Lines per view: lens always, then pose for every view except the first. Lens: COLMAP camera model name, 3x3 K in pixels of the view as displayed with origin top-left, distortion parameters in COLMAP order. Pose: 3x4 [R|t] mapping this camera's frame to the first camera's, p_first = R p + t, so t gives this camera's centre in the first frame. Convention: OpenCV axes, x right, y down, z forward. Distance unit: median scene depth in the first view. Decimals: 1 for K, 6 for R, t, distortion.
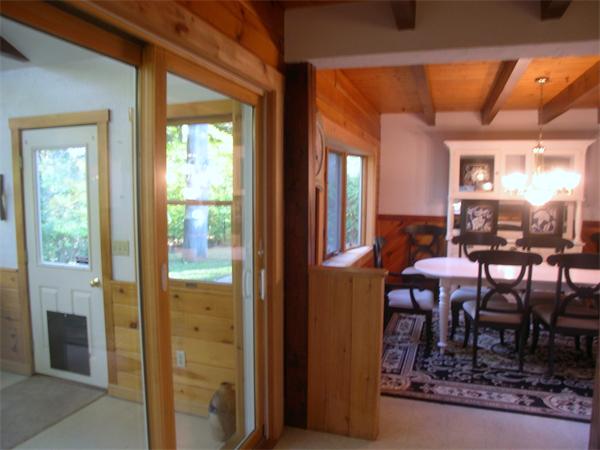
lens RADIAL K [[450.8, 0, 300.0], [0, 450.8, 225.0], [0, 0, 1]] dist [-0.063034, 0.003213]
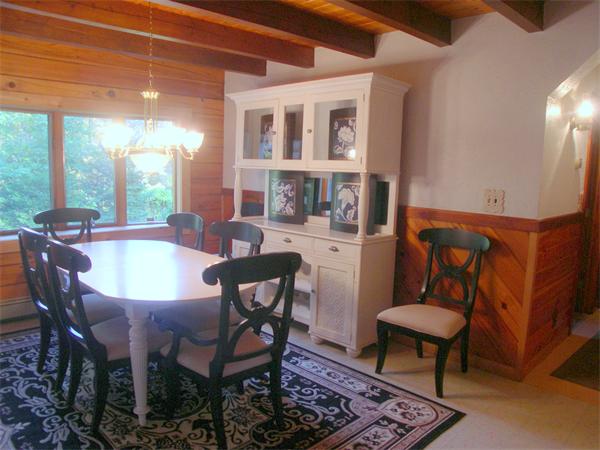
lens RADIAL K [[450.8, 0, 300.0], [0, 450.8, 225.0], [0, 0, 1]] dist [-0.063034, 0.003213]
pose [[-0.896615, -0.100525, 0.431250, 0.050872], [-0.018659, 0.981603, 0.190019, -0.089691], [-0.442418, 0.162327, -0.881996, 1.333475]]
